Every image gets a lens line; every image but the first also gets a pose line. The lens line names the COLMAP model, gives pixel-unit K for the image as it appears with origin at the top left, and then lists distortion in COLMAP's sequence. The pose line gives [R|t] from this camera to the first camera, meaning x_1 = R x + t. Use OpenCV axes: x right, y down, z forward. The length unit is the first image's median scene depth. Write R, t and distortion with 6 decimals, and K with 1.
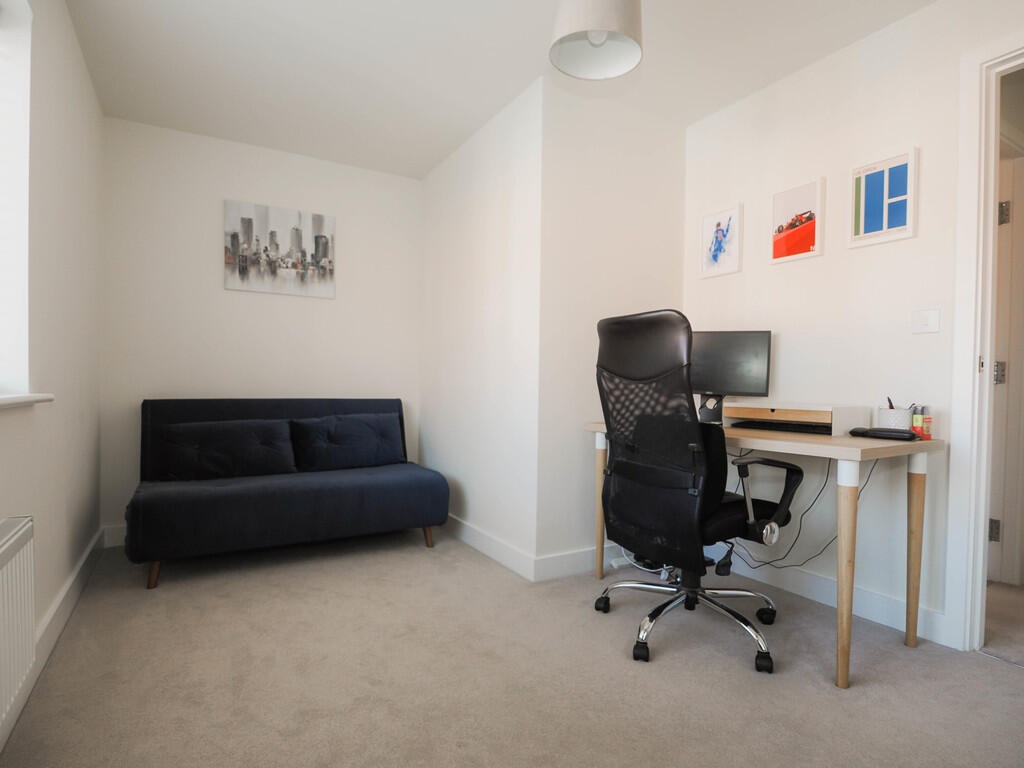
lens RADIAL K [[546.9, 0, 512.0], [0, 546.9, 384.0], [0, 0, 1]] dist [0.000544, 0.000015]
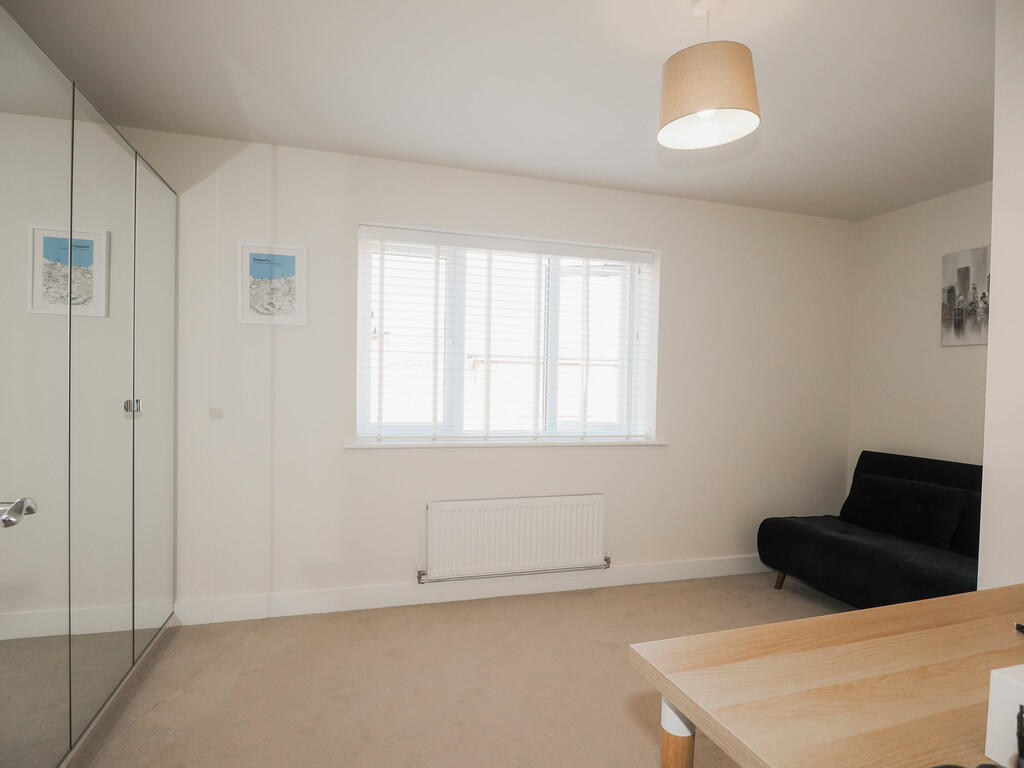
lens RADIAL K [[546.9, 0, 512.0], [0, 546.9, 384.0], [0, 0, 1]] dist [0.000544, 0.000015]
pose [[-0.251145, -0.012628, -0.967867, 0.601071], [-0.021471, 0.999742, -0.007472, -0.082890], [0.967711, 0.018904, -0.251352, 0.498008]]
